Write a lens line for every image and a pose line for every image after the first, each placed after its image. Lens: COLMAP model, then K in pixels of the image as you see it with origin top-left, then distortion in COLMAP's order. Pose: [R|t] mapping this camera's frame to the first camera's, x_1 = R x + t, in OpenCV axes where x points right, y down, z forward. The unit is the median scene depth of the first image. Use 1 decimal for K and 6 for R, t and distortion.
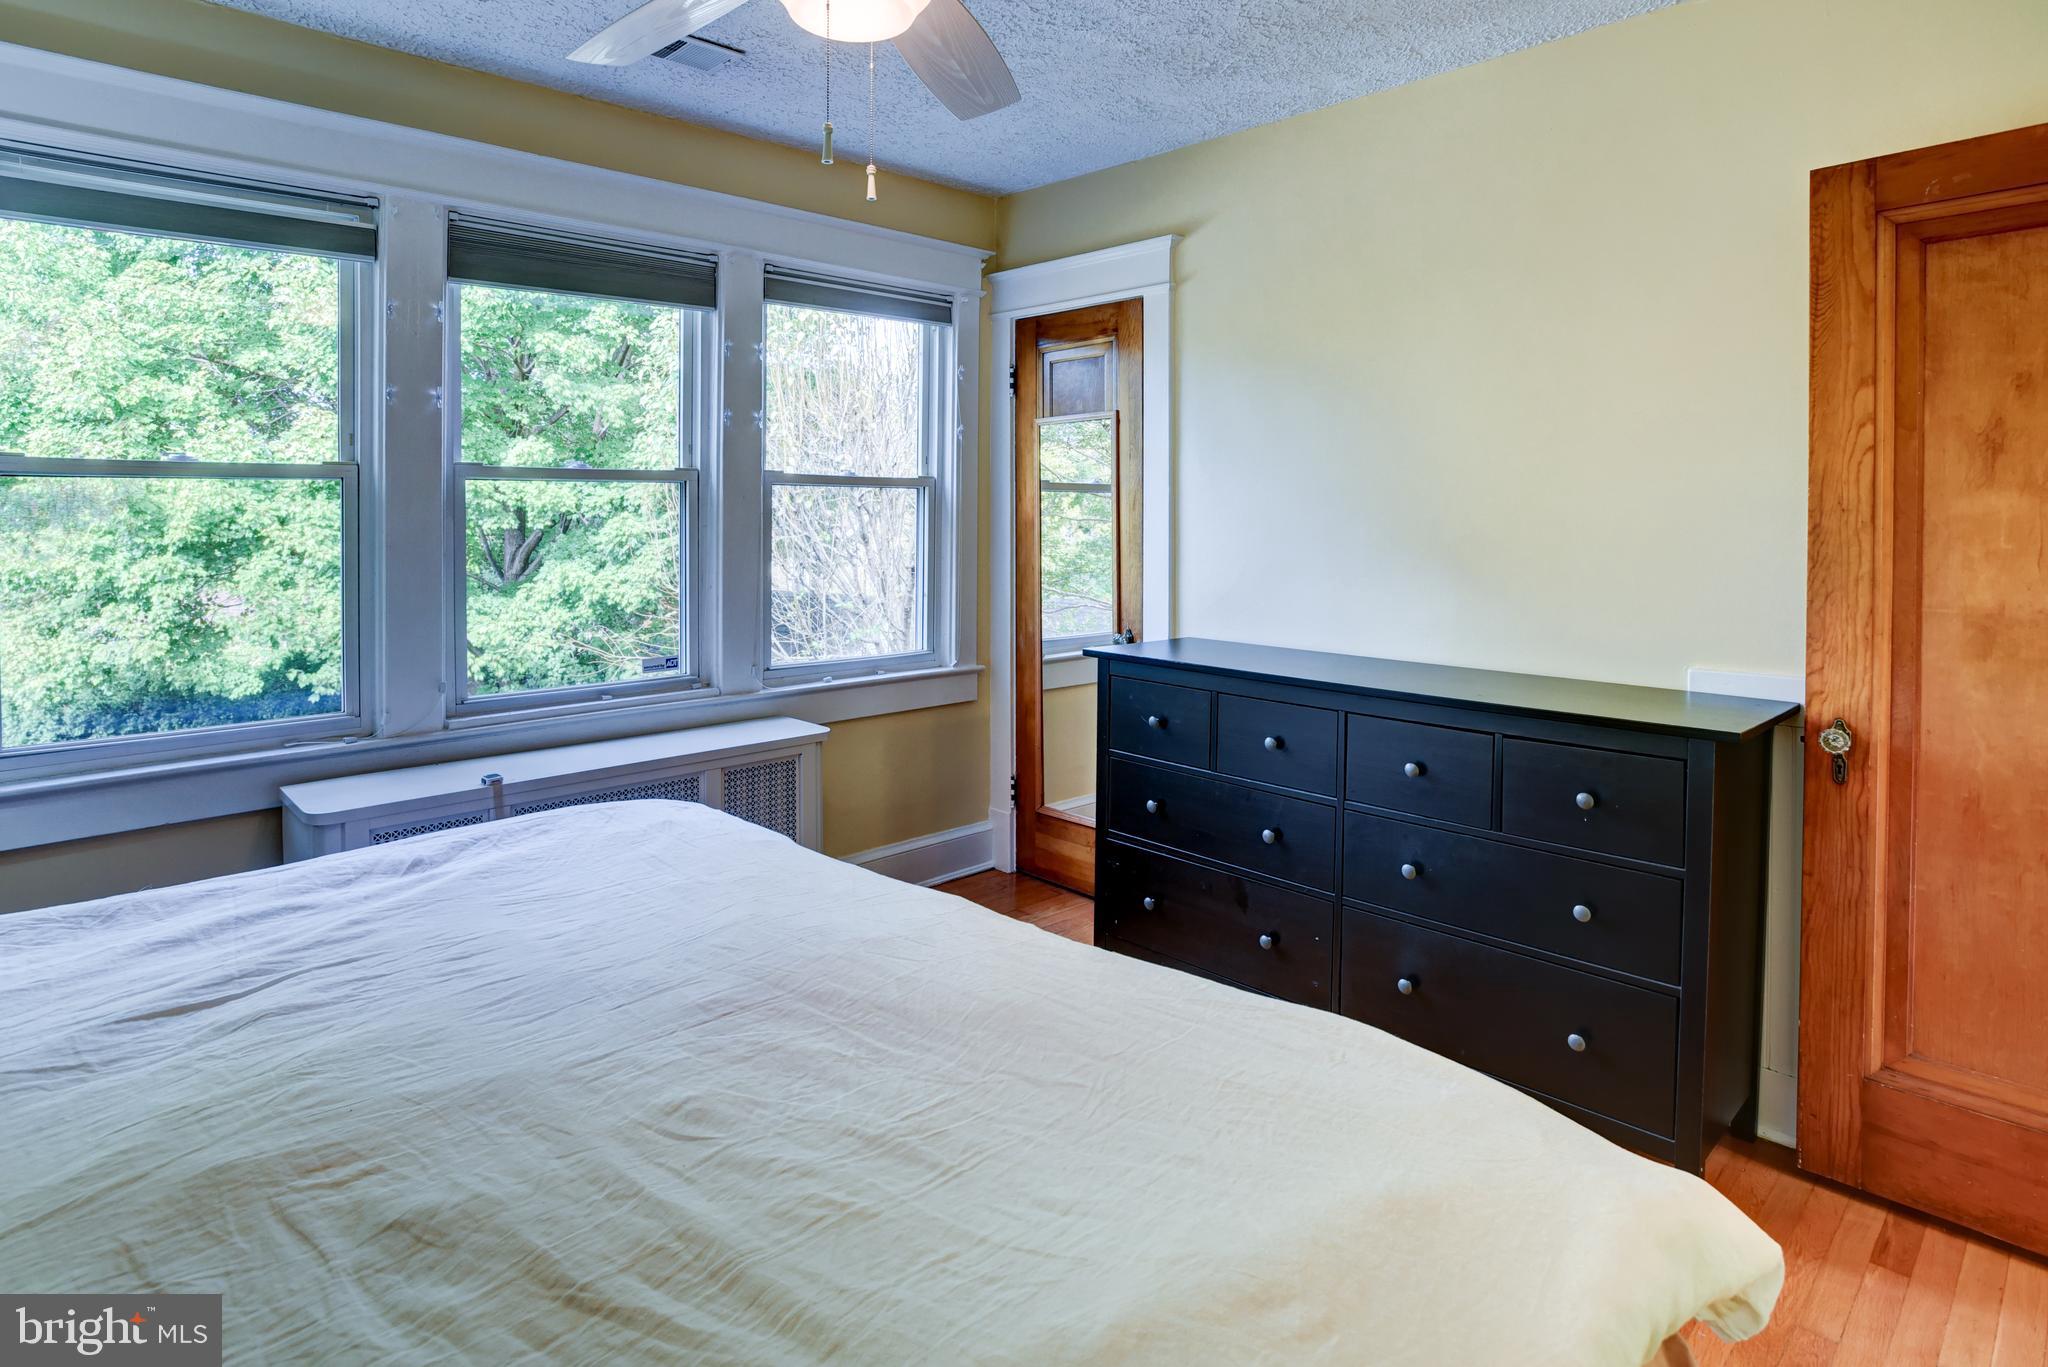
lens RADIAL K [[1099.0, 0, 1028.1], [0, 1099.0, 688.4], [0, 0, 1]] dist [-0.003497, 0.001771]
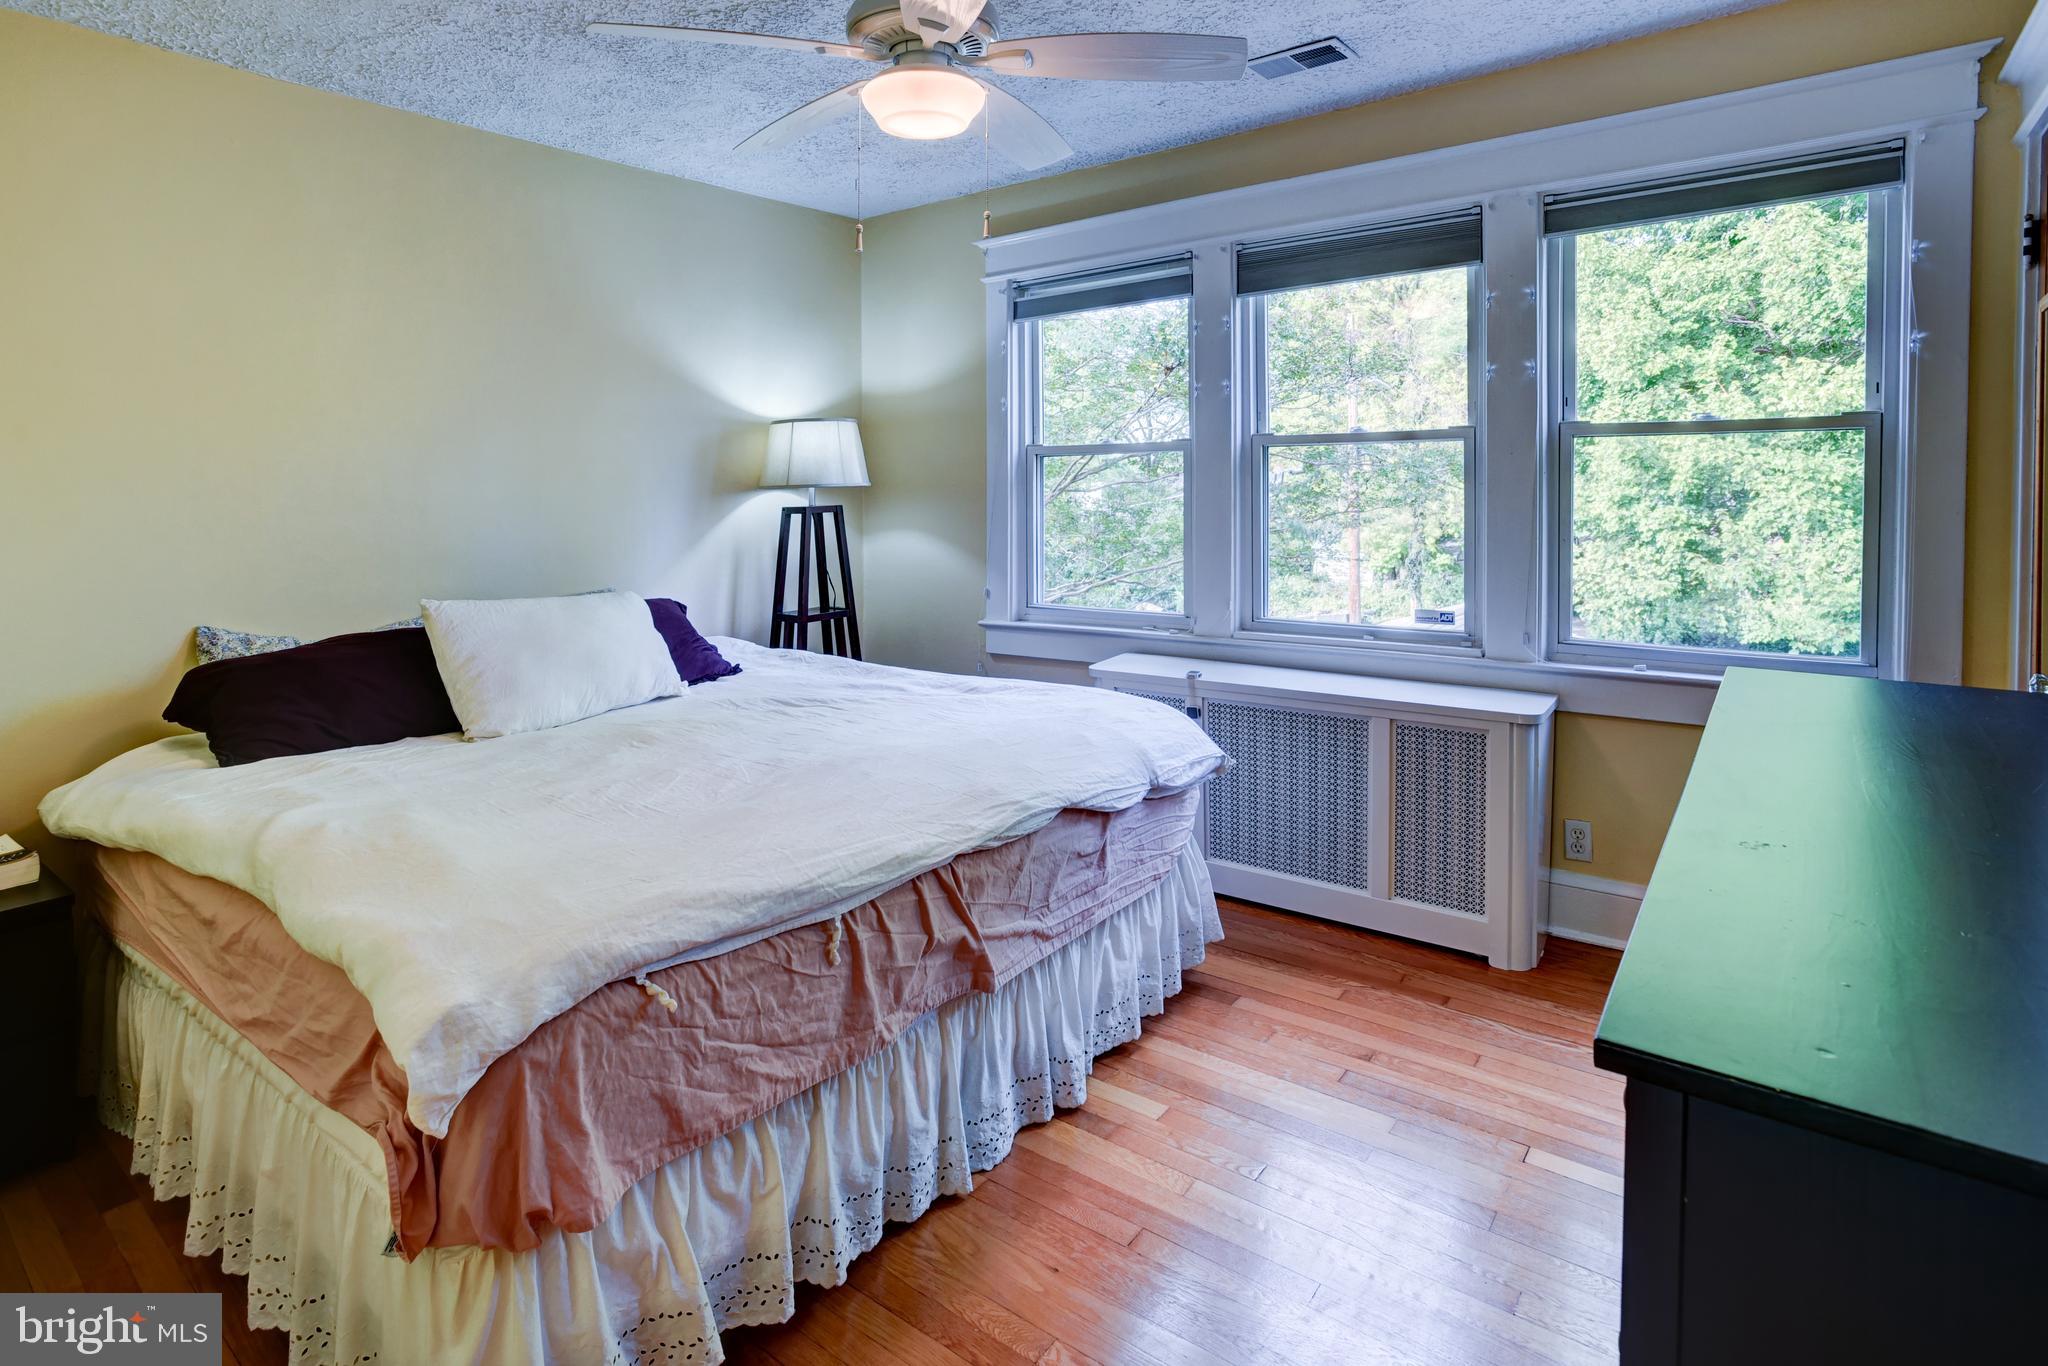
lens RADIAL K [[1099.0, 0, 1026.8], [0, 1099.0, 676.2], [0, 0, 1]] dist [-0.003497, 0.001771]
pose [[0.160989, 0.171491, -0.971943, 0.246824], [-0.138651, 0.978952, 0.149762, -0.027608], [0.977169, 0.110651, 0.181378, 0.175275]]
